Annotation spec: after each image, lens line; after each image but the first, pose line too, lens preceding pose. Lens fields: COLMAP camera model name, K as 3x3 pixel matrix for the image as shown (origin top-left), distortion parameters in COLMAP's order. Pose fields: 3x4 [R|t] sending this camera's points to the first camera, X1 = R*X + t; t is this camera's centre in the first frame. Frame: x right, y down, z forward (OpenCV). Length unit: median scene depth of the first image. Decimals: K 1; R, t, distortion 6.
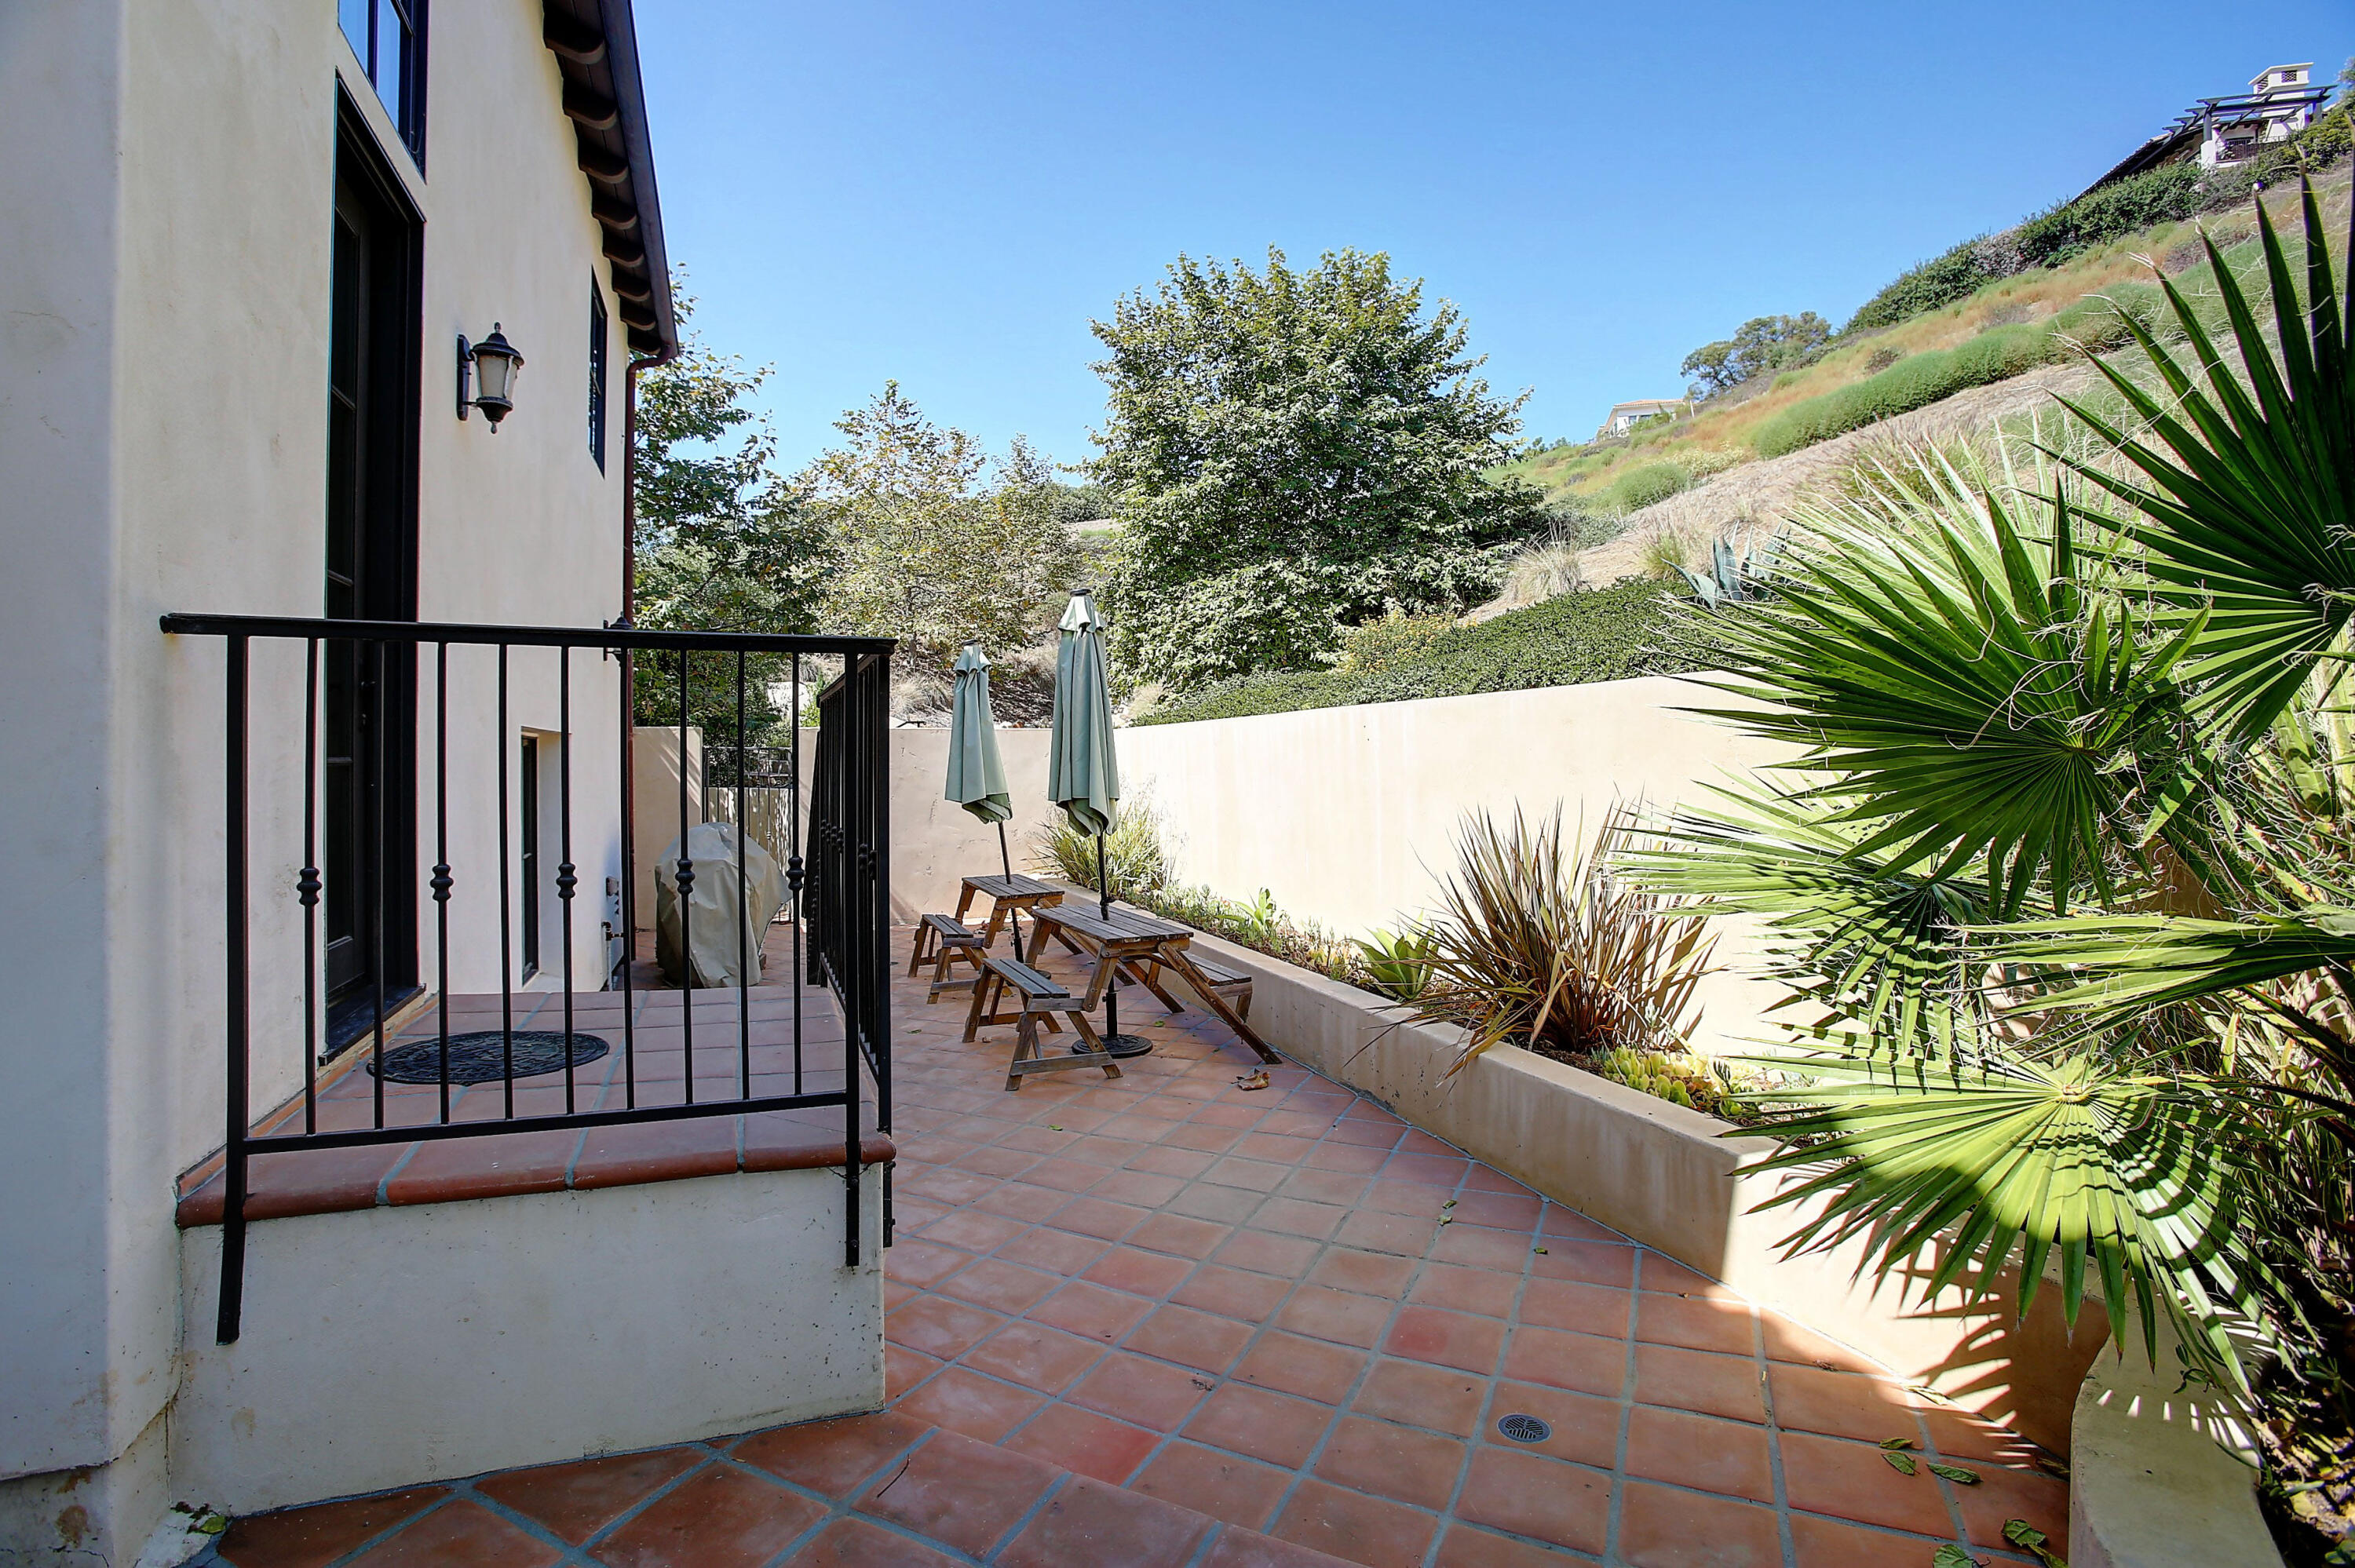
lens RADIAL K [[1116.0, 0, 1177.5], [0, 1116.0, 784.0], [0, 0, 1]] dist [-0.001363, -0.000053]
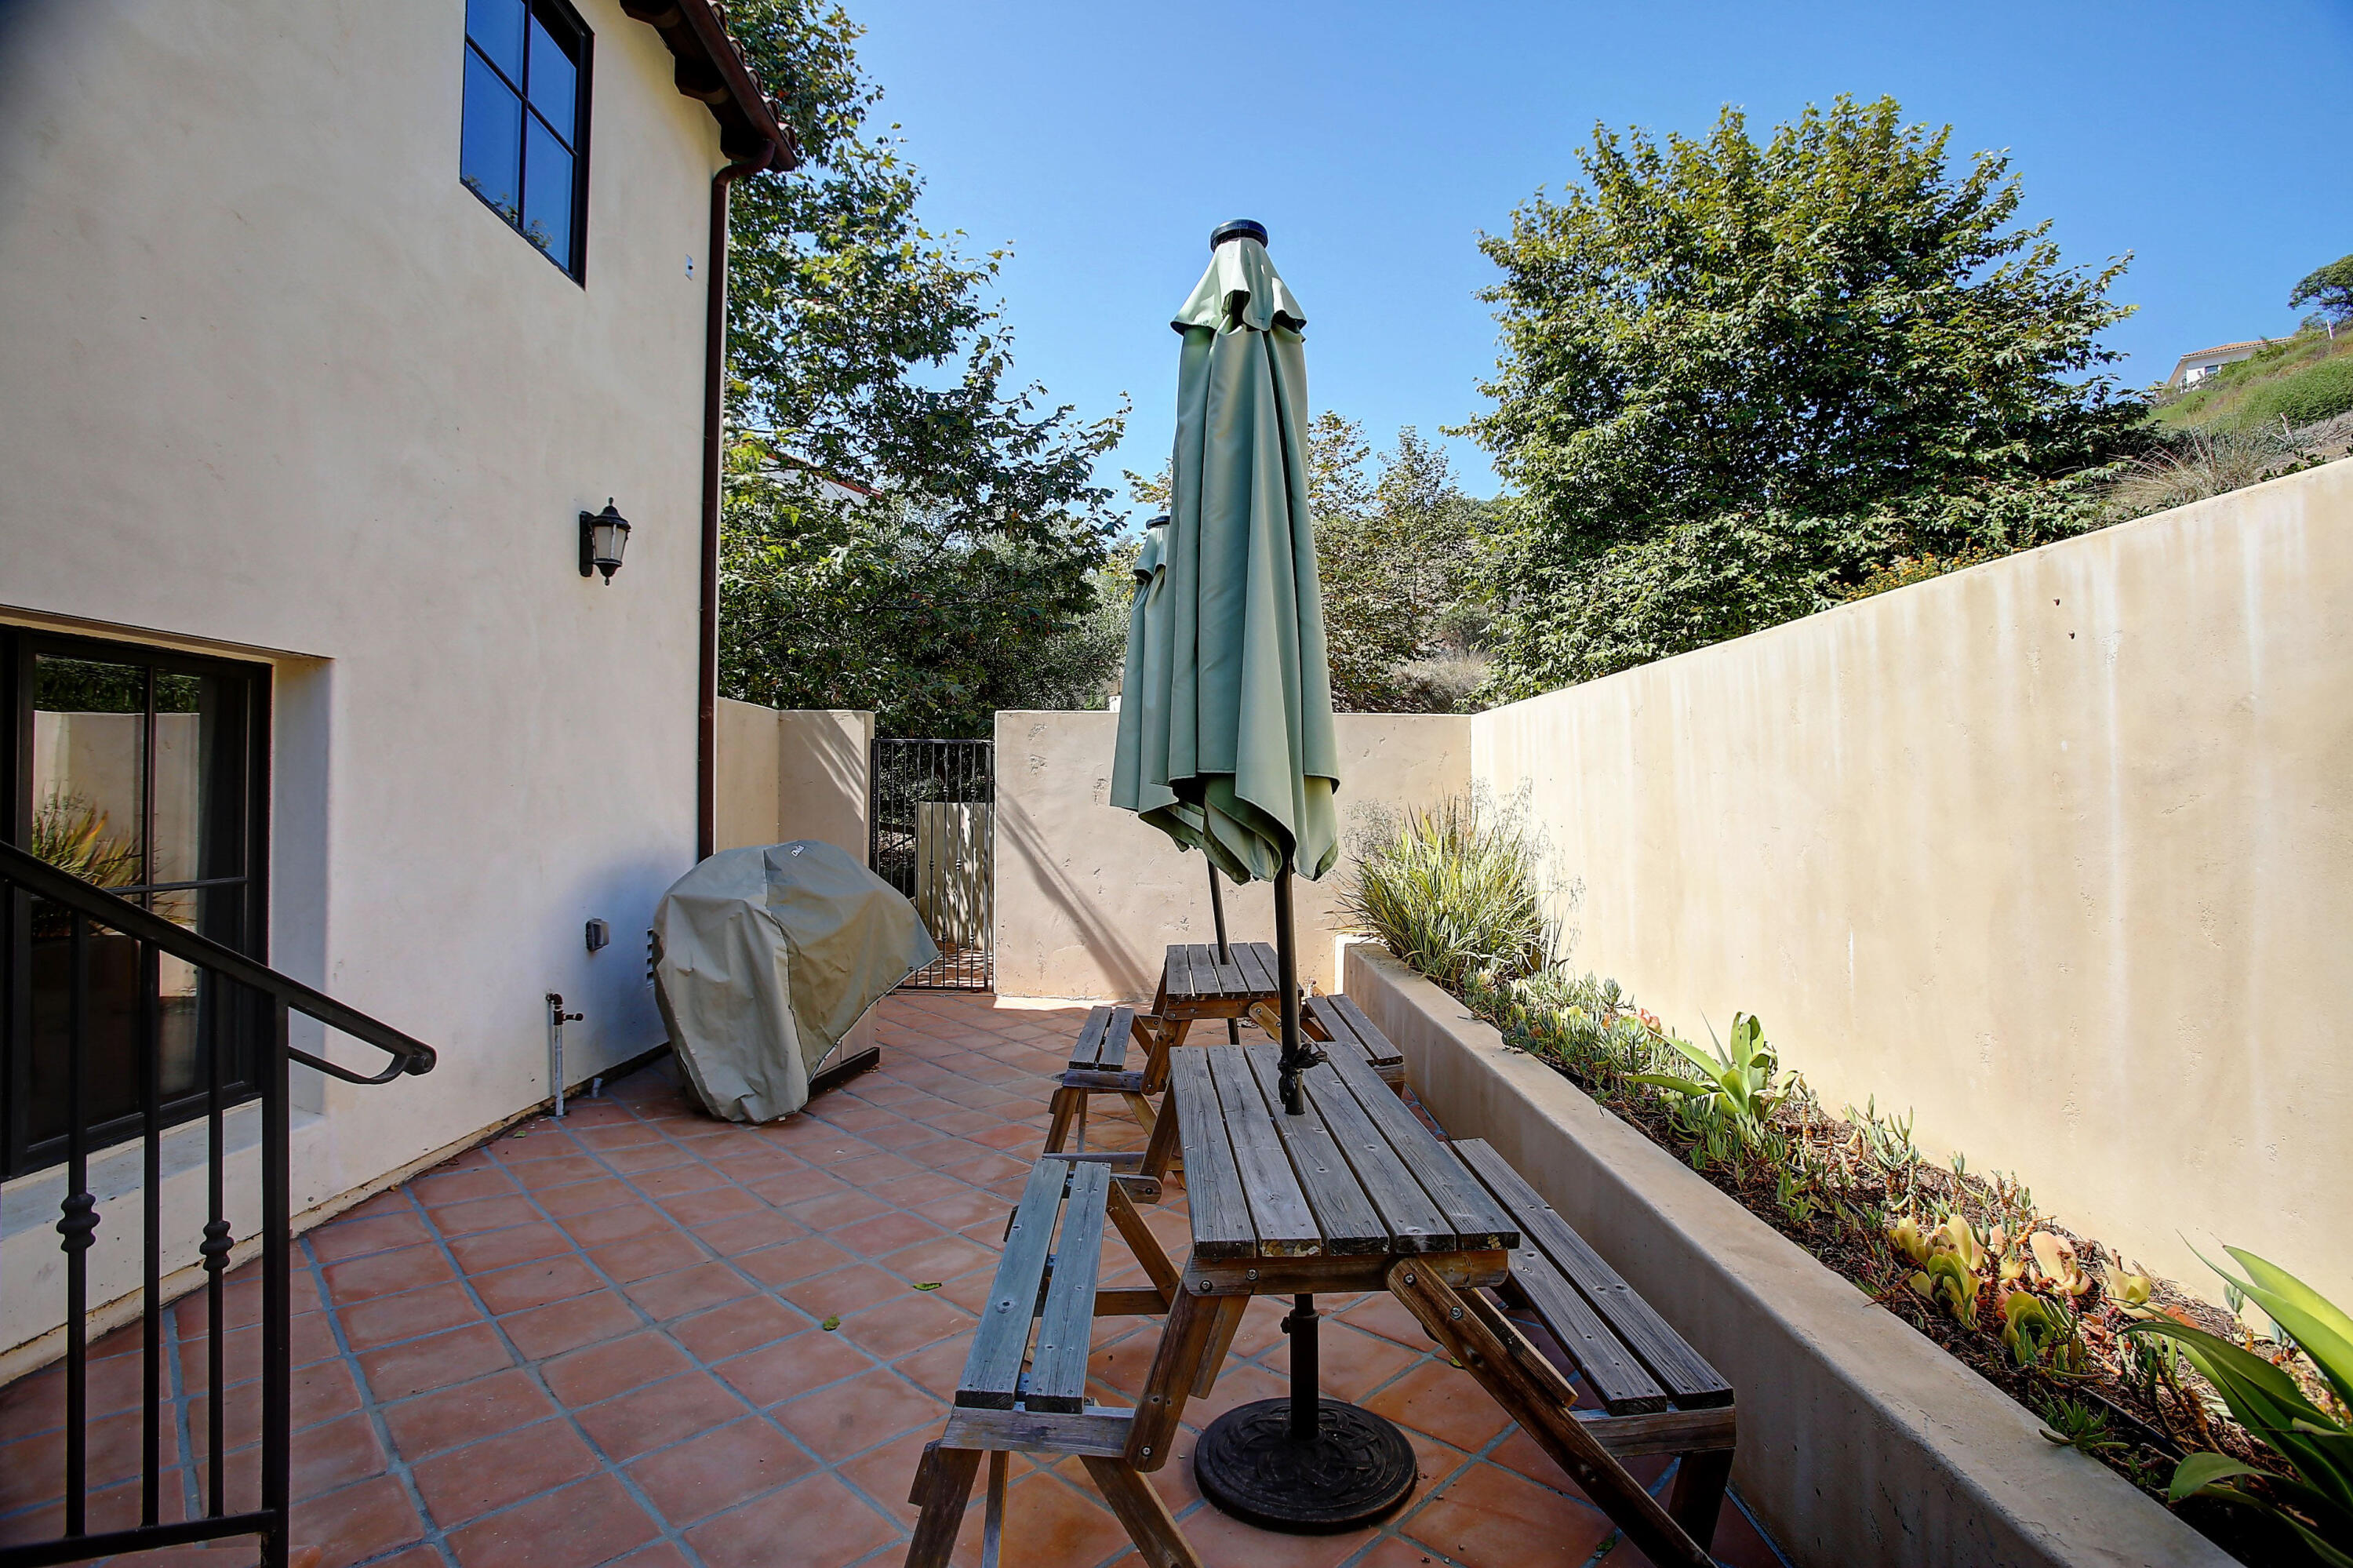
lens RADIAL K [[1168.6, 0, 1168.2], [0, 1168.6, 800.0], [0, 0, 1]] dist [-0.069991, 0.049751]
pose [[0.936874, 0.008004, -0.349577, 0.007066], [-0.013781, 0.999806, -0.014043, 0.005982], [0.349397, 0.017974, 0.936802, 0.150694]]
